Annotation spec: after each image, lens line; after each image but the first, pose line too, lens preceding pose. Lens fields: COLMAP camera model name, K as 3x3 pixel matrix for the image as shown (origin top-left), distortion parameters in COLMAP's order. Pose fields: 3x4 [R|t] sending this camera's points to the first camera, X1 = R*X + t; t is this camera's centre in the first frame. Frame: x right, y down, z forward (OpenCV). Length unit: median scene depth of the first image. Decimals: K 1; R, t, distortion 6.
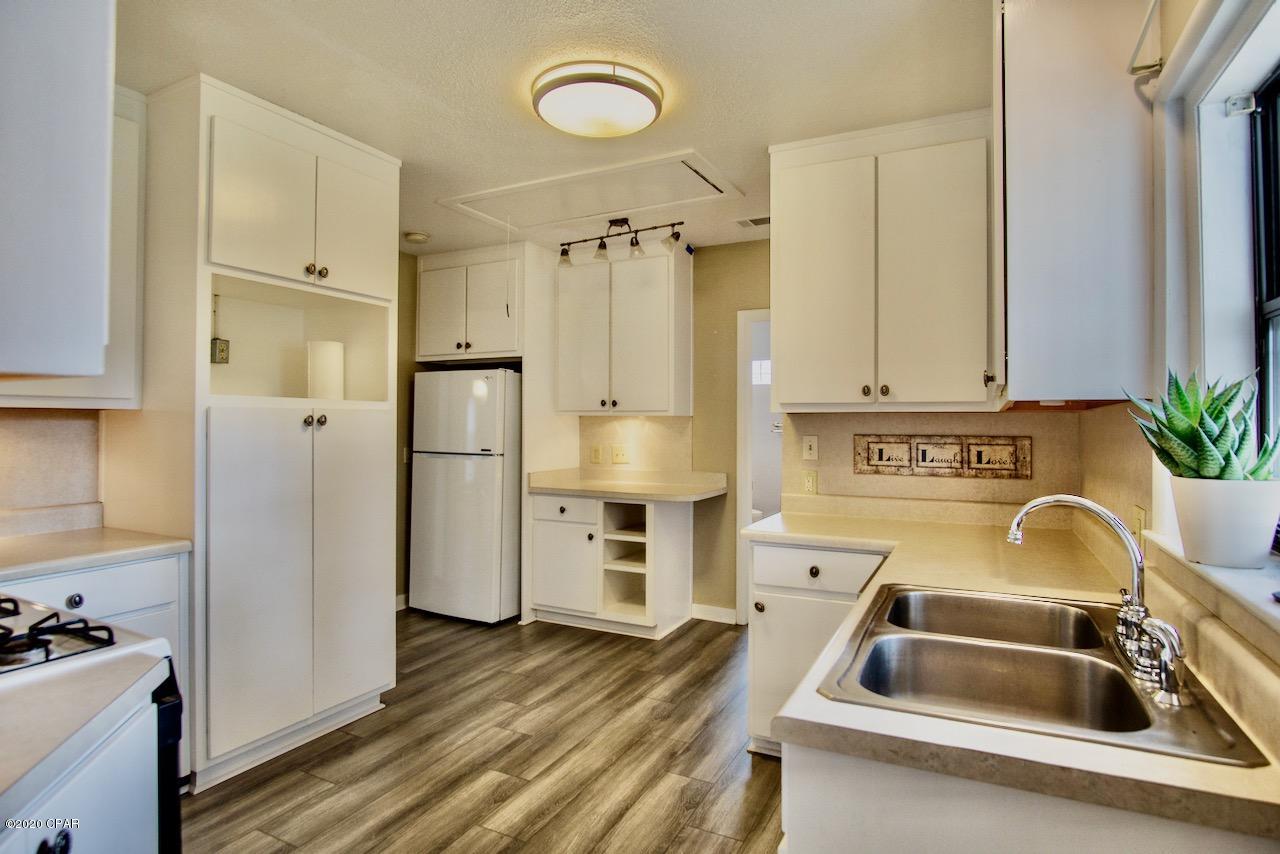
lens RADIAL K [[706.4, 0, 637.9], [0, 706.4, 422.2], [0, 0, 1]] dist [-0.033105, 0.005195]
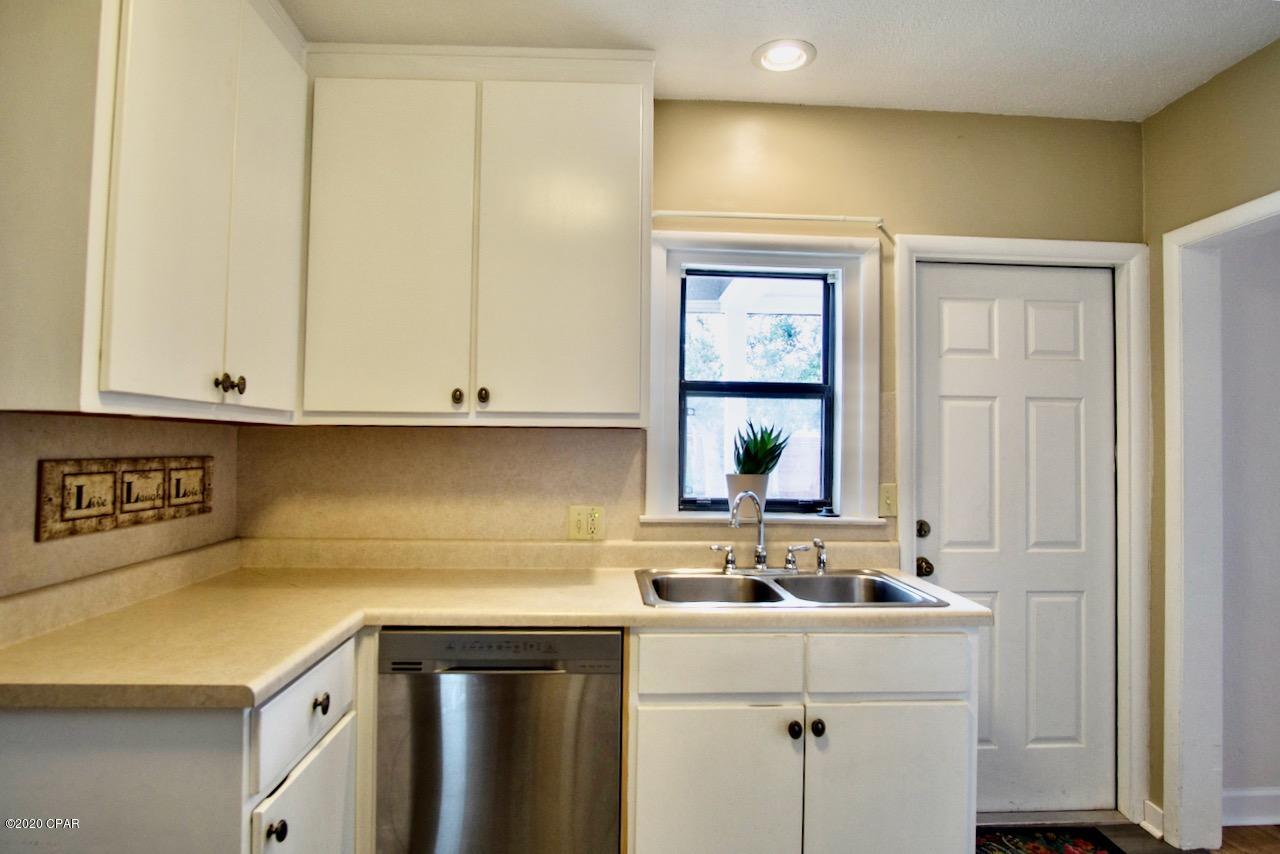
lens RADIAL K [[706.4, 0, 639.6], [0, 706.4, 424.7], [0, 0, 1]] dist [-0.033105, 0.005195]
pose [[-0.486827, 0.018392, 0.873305, -0.317077], [-0.010090, 0.999593, -0.026677, 0.001626], [-0.873440, -0.021799, -0.486443, 0.911073]]
